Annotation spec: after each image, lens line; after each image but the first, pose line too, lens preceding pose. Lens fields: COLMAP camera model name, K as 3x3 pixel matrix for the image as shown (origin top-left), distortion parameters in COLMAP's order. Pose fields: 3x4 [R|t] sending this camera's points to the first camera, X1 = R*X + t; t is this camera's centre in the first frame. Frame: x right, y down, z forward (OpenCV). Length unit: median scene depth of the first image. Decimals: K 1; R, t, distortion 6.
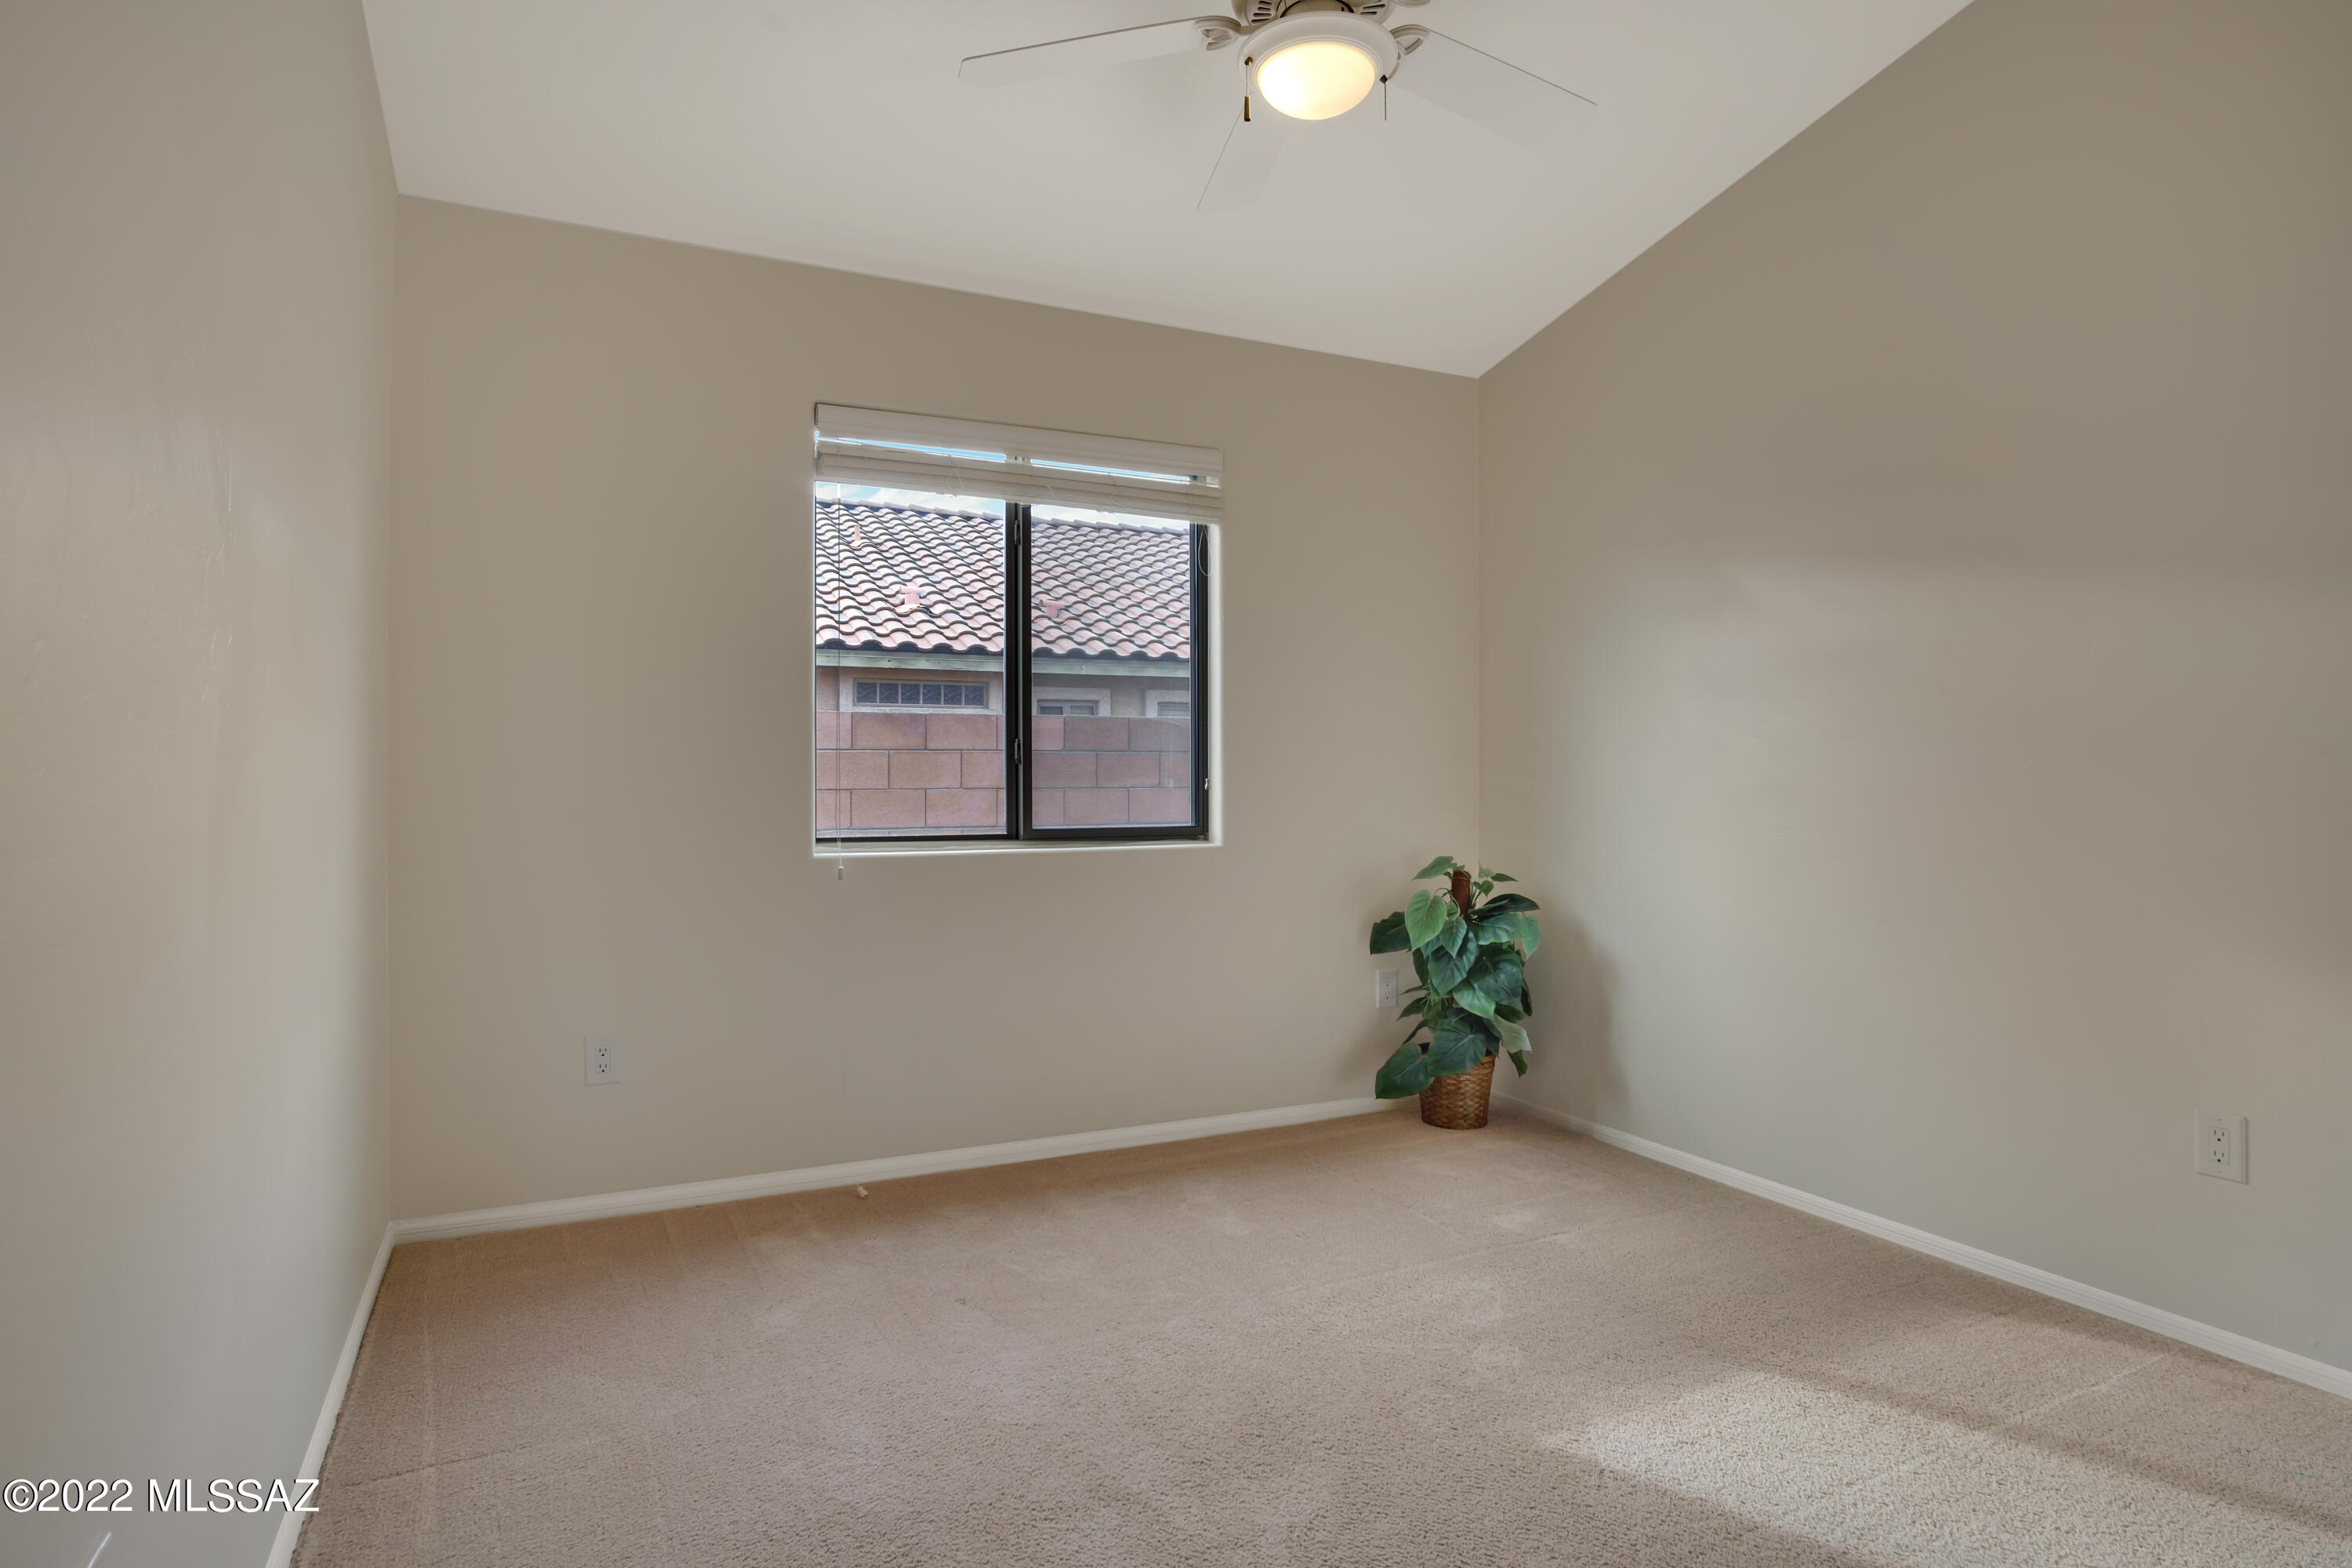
lens RADIAL K [[1259.2, 0, 1176.0], [0, 1259.2, 784.0], [0, 0, 1]] dist [-0.000817, -0.000128]
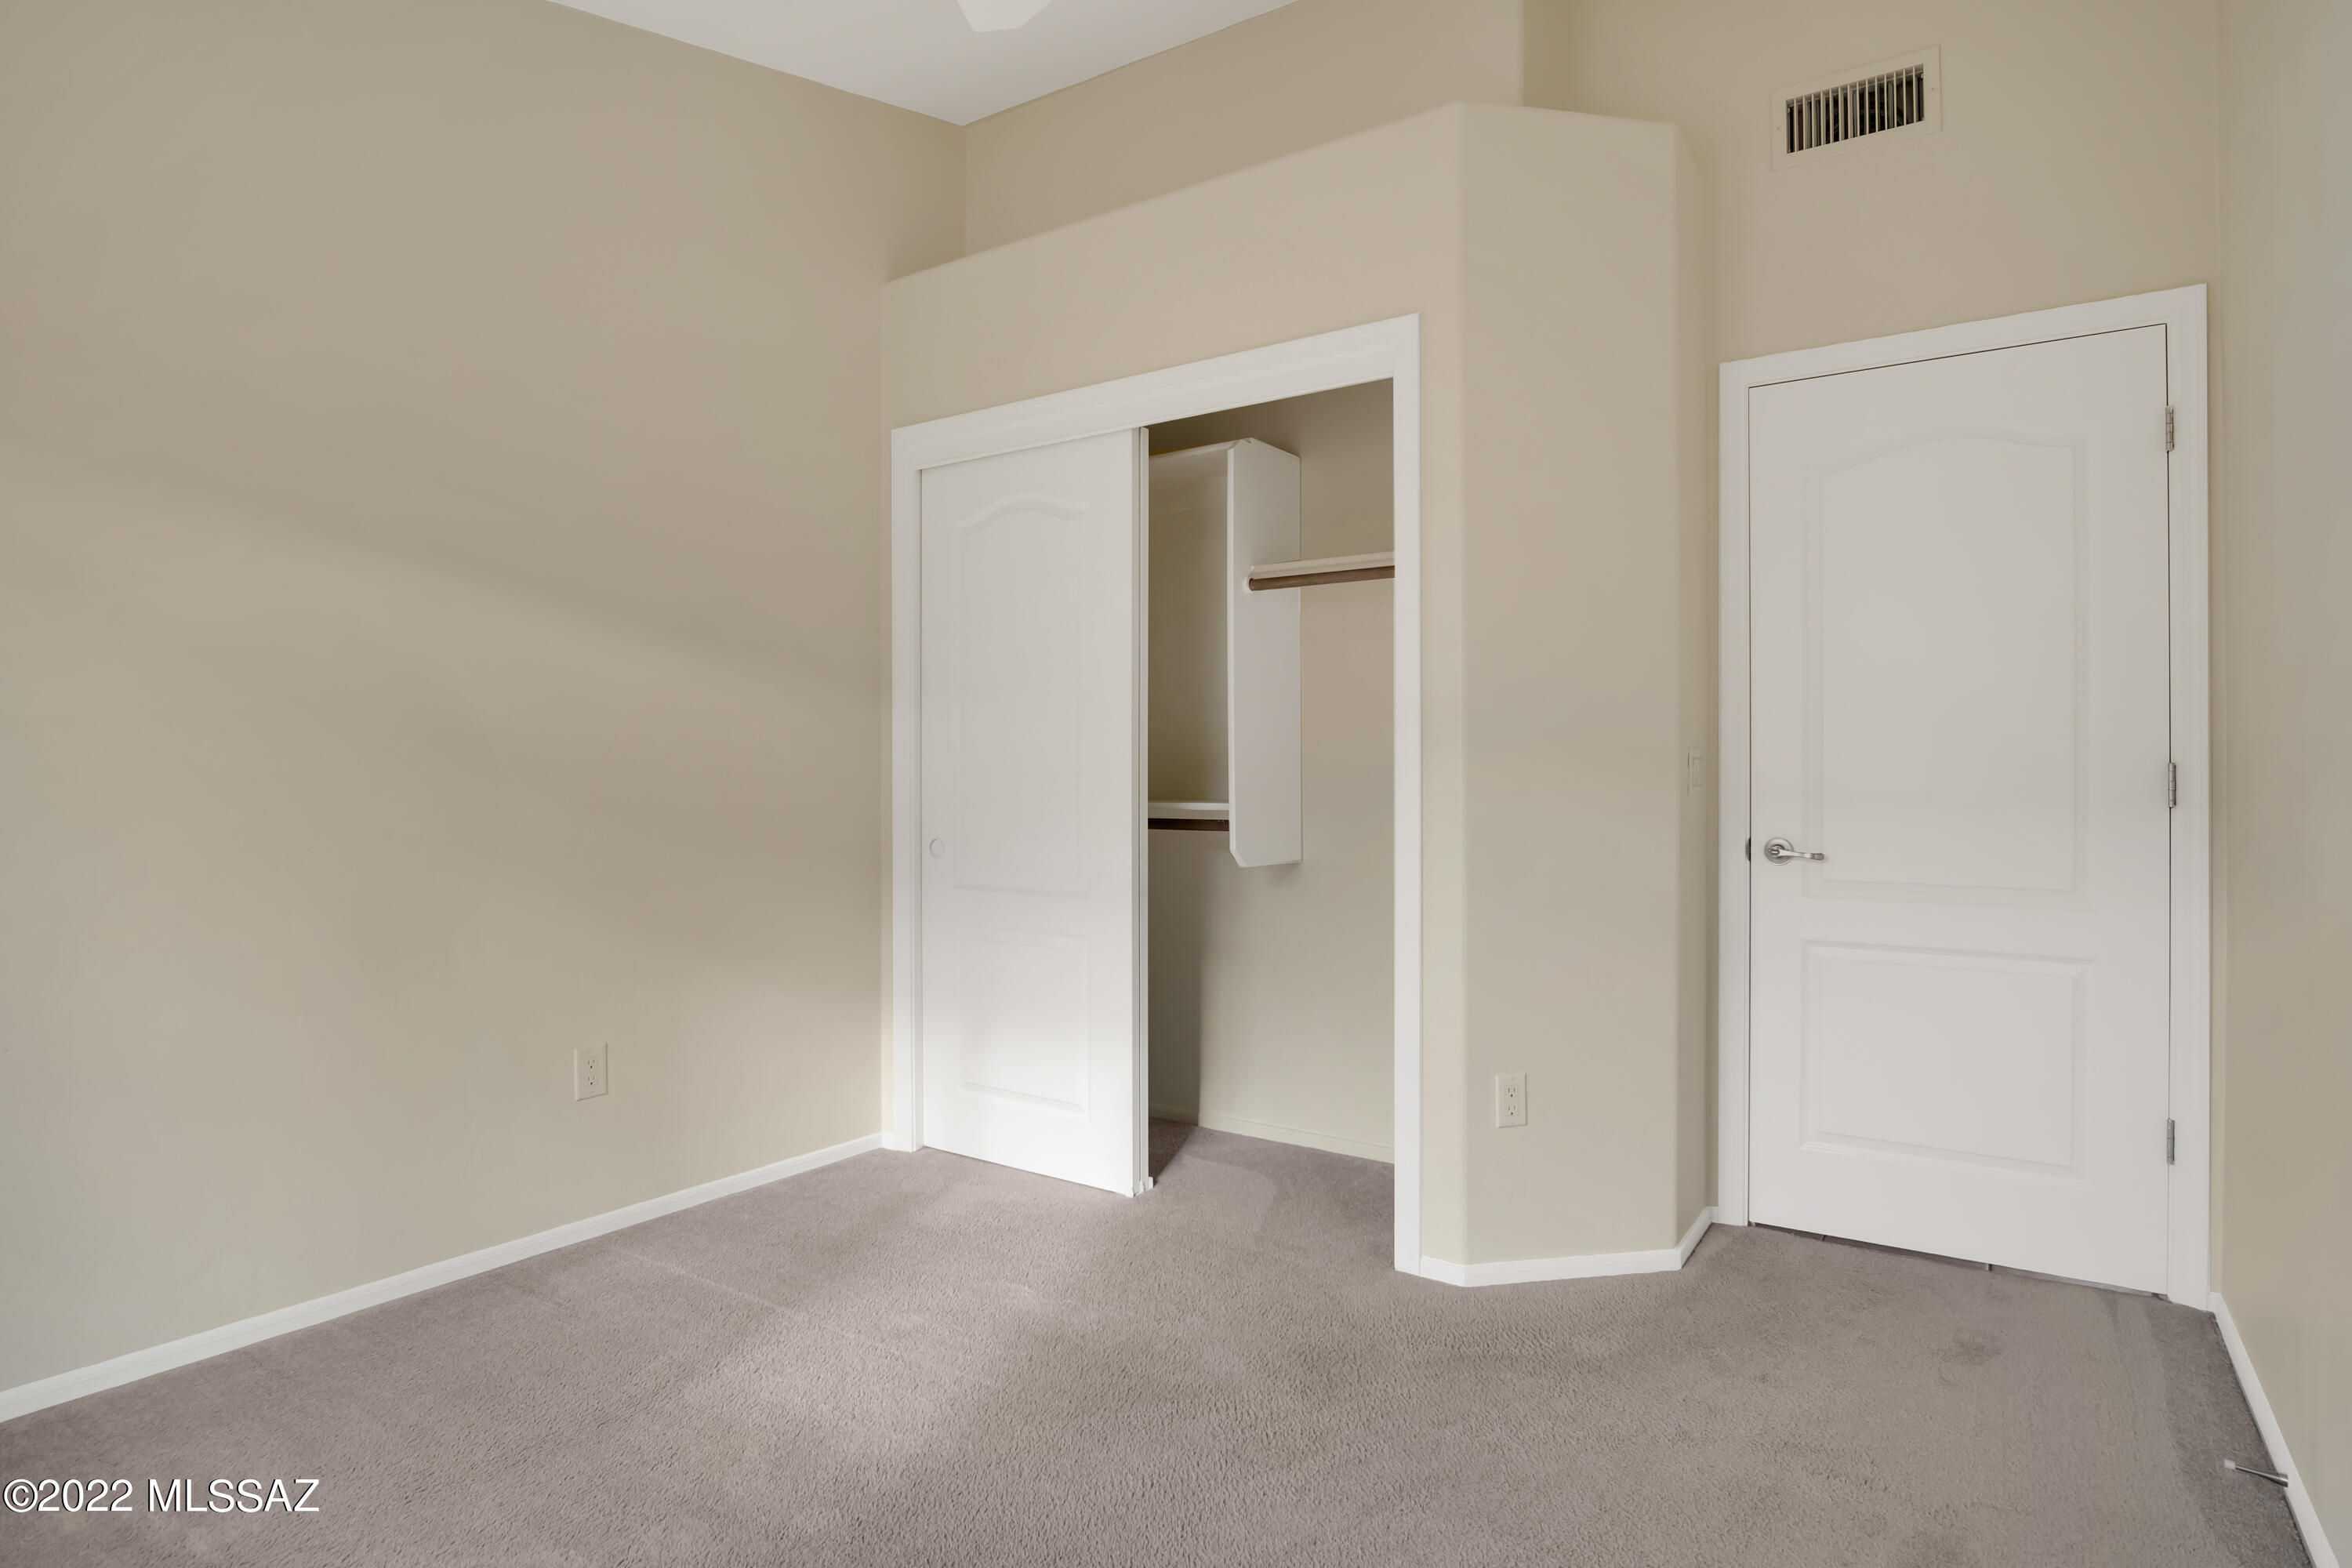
lens RADIAL K [[1259.2, 0, 1176.0], [0, 1259.2, 784.0], [0, 0, 1]] dist [-0.000817, -0.000128]
pose [[-0.500801, -0.002802, 0.865558, -0.217042], [-0.006316, 0.999980, -0.000417, -0.001330], [-0.865539, -0.005676, -0.500809, 0.444129]]
